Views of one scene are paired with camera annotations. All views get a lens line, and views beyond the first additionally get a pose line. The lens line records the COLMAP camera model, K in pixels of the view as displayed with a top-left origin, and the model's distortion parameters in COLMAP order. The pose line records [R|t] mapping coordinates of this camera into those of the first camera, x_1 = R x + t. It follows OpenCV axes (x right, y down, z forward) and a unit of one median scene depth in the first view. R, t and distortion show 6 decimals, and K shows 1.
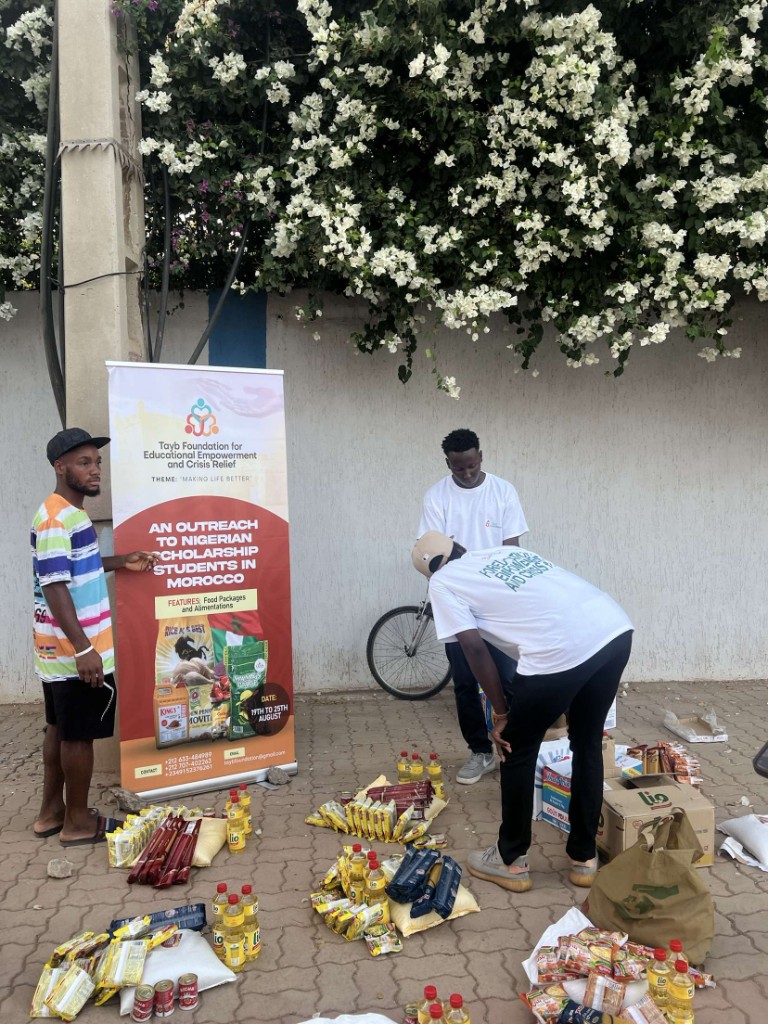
lens RADIAL K [[798.9, 0, 383.7], [0, 798.9, 512.1], [0, 0, 1]] dist [0.051173, -0.080544]
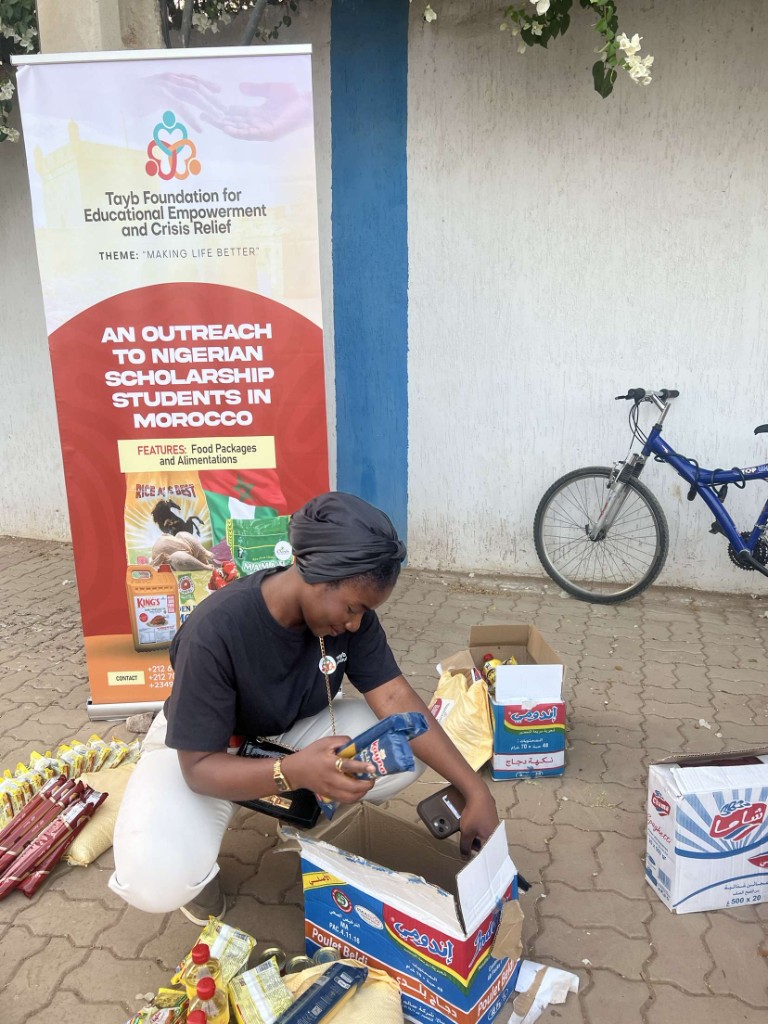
lens RADIAL K [[759.5, 0, 382.1], [0, 759.5, 515.4], [0, 0, 1]] dist [0.073752, -0.125602]
pose [[0.914485, 0.082215, -0.396179, 0.160047], [0.003475, 0.977507, 0.210874, 0.030454], [0.404605, -0.194218, 0.893630, 0.462352]]
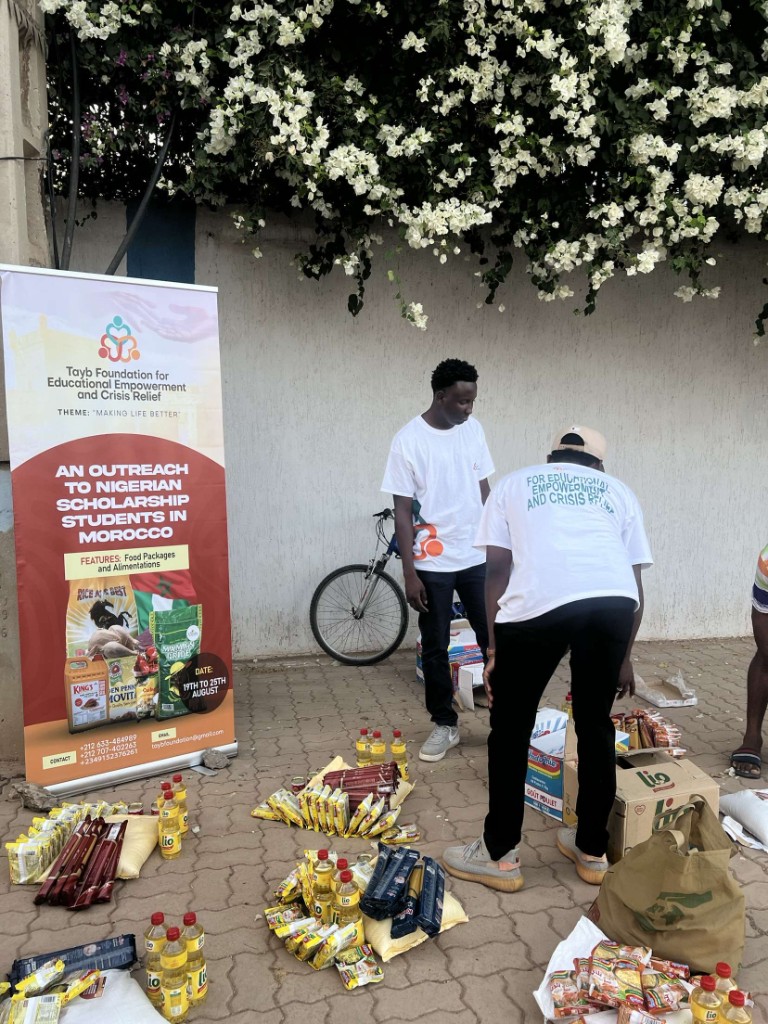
lens RADIAL K [[791.8, 0, 400.3], [0, 791.8, 515.2], [0, 0, 1]] dist [0.031889, -0.047269]
pose [[0.992683, 0.005631, 0.120621, -0.036903], [-0.012268, 0.998447, 0.054349, 0.015804], [-0.120127, -0.055431, 0.991210, 0.134140]]
